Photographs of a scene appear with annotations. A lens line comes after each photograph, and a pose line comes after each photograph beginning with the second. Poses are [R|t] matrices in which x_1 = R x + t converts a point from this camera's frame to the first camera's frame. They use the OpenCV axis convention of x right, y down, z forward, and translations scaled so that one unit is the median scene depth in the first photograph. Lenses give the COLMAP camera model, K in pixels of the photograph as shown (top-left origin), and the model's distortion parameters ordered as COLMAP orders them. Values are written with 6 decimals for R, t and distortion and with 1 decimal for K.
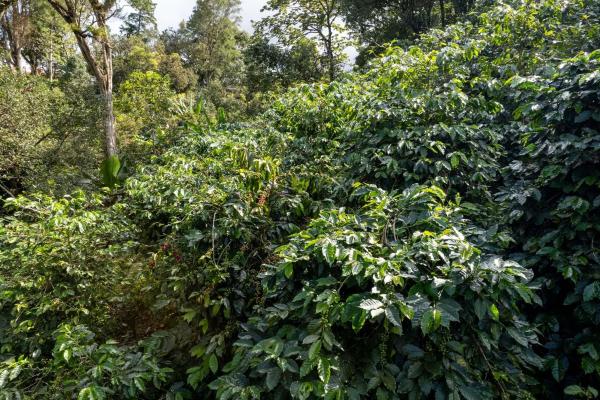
lens RADIAL K [[382.2, 0, 299.0], [0, 382.2, 202.8], [0, 0, 1]] dist [-0.084035, 0.072338]
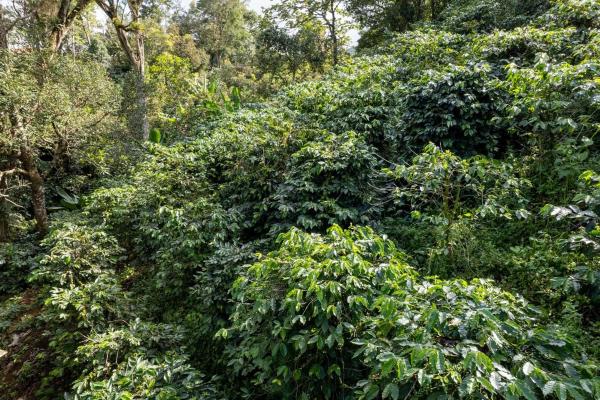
lens RADIAL K [[382.2, 0, 299.0], [0, 382.2, 202.8], [0, 0, 1]] dist [-0.084035, 0.072338]
pose [[0.999834, 0.002059, -0.018087, 0.002657], [-0.001013, 0.998333, 0.057702, 0.021116], [0.018176, -0.057674, 0.998170, -0.117136]]
